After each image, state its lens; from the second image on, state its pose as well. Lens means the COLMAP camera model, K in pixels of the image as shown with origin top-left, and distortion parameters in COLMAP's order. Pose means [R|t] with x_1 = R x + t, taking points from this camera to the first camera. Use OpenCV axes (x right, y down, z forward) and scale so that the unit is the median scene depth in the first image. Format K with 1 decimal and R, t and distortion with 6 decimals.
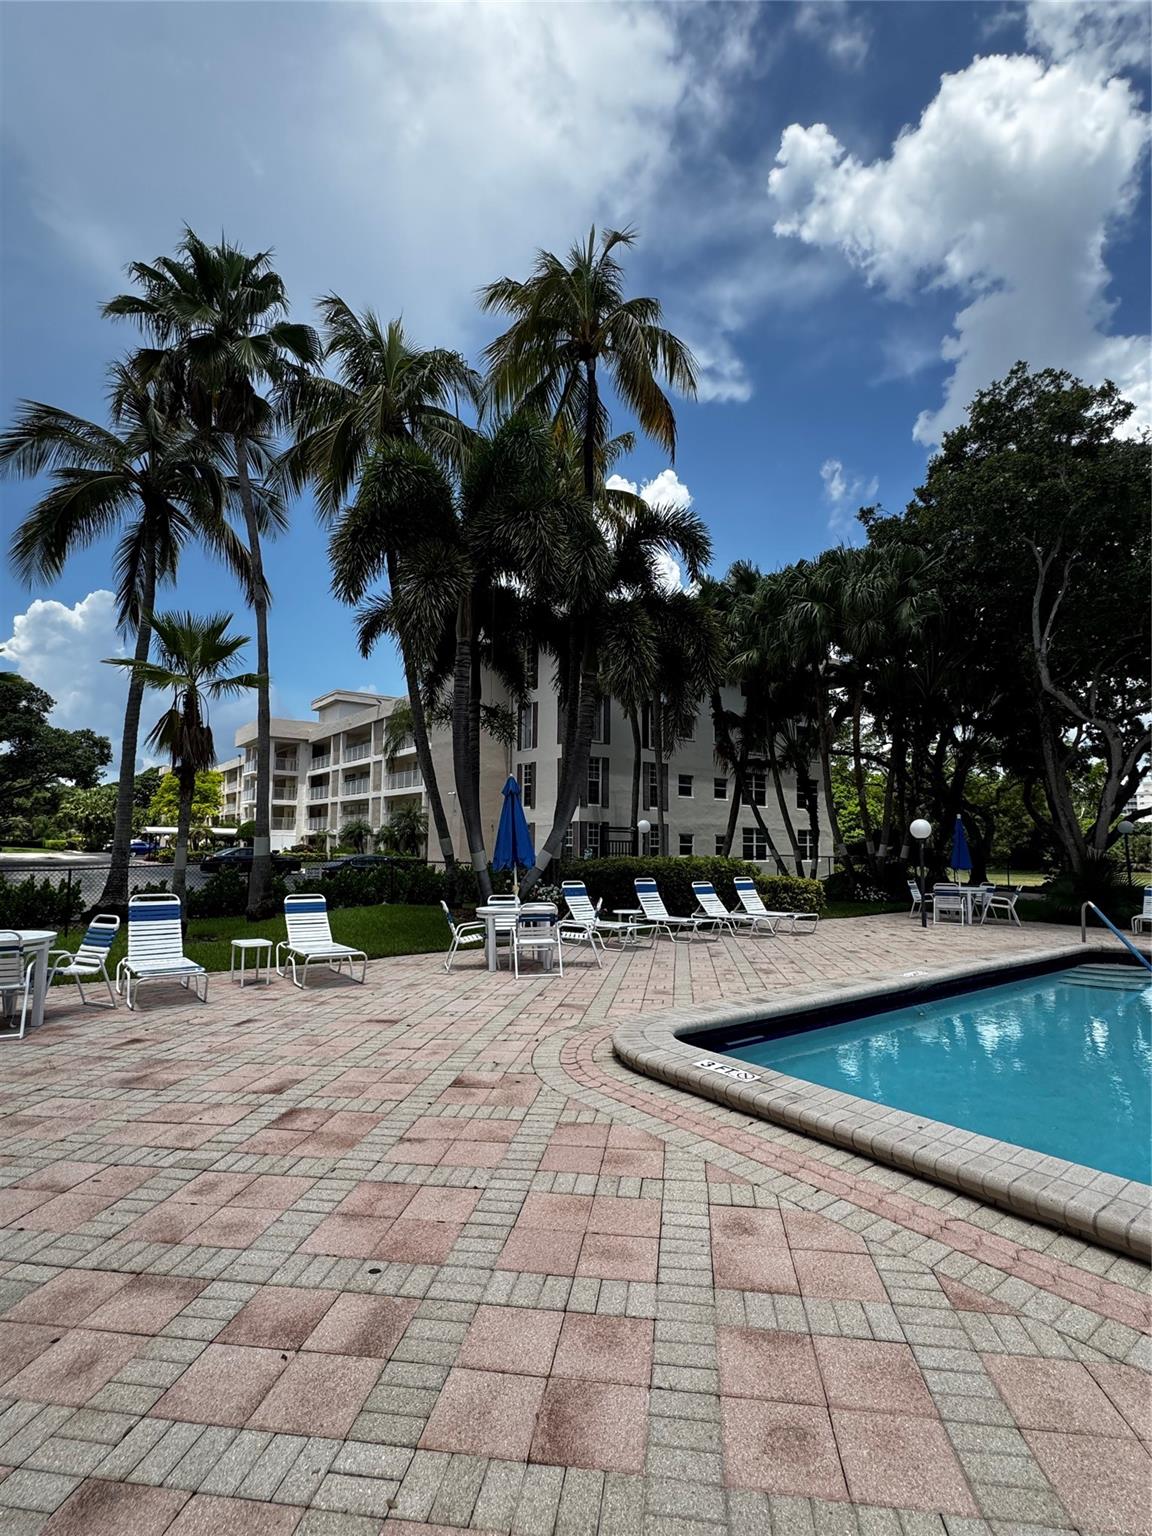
lens RADIAL K [[692.5, 0, 576.0], [0, 692.5, 768.0], [0, 0, 1]] dist [0.001922, -0.000275]
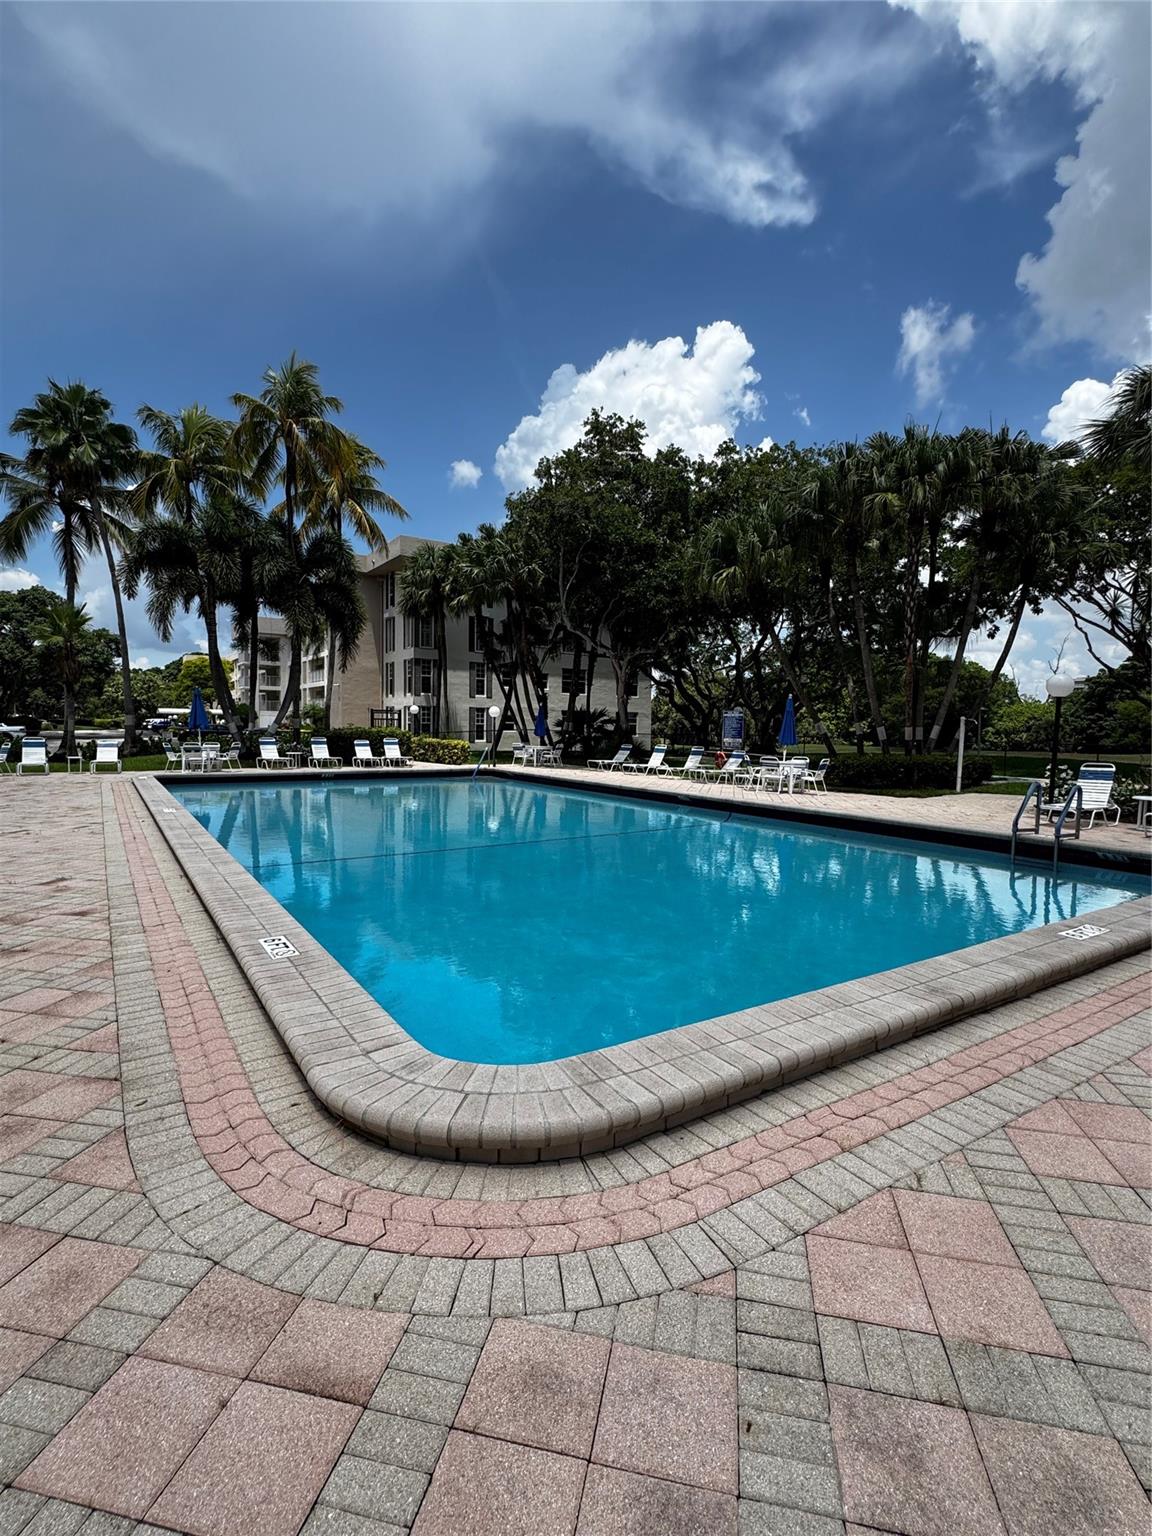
lens RADIAL K [[692.5, 0, 576.0], [0, 692.5, 768.0], [0, 0, 1]] dist [0.001922, -0.000275]
pose [[0.997982, 0.004174, -0.063364, 0.195653], [0.006792, 0.985095, 0.171878, -0.017198], [0.063137, -0.171961, 0.983078, -0.180012]]
